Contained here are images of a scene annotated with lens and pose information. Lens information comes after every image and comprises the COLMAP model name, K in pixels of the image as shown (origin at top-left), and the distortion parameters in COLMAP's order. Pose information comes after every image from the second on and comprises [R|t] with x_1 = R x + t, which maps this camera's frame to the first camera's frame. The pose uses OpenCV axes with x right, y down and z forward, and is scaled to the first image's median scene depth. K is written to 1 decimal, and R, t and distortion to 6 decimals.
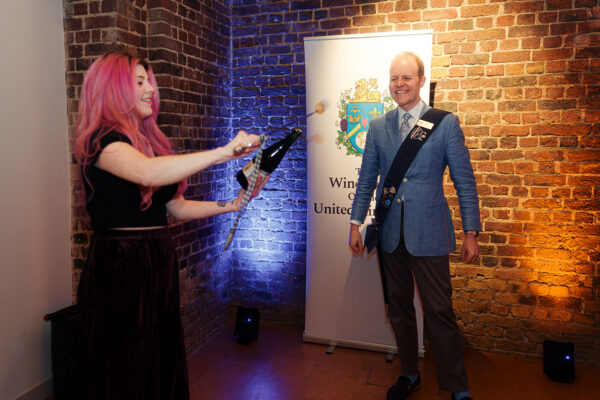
lens RADIAL K [[503.1, 0, 276.9], [0, 503.1, 179.4], [0, 0, 1]] dist [0.011583, 0.018813]
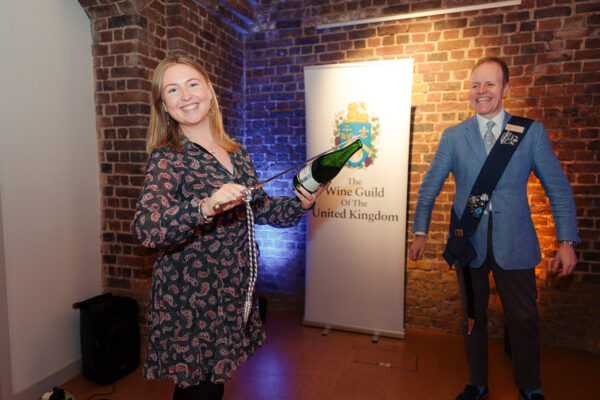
lens RADIAL K [[397.1, 0, 299.9], [0, 397.1, 200.1], [0, 0, 1]] dist [0.023802, 0.000246]
pose [[0.999914, 0.003938, 0.012504, 0.033483], [-0.004091, 0.999917, 0.012244, 0.017050], [-0.012455, -0.012294, 0.999847, 0.070120]]
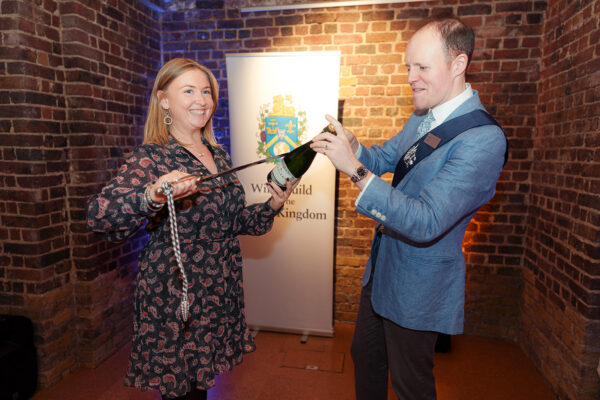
lens RADIAL K [[397.1, 0, 300.3], [0, 397.1, 200.4], [0, 0, 1]] dist [0.023802, 0.000246]
pose [[0.987756, -0.010052, 0.155684, 0.074610], [0.000879, 0.998265, 0.058878, -0.018351], [-0.156006, -0.058020, 0.986051, 0.114754]]
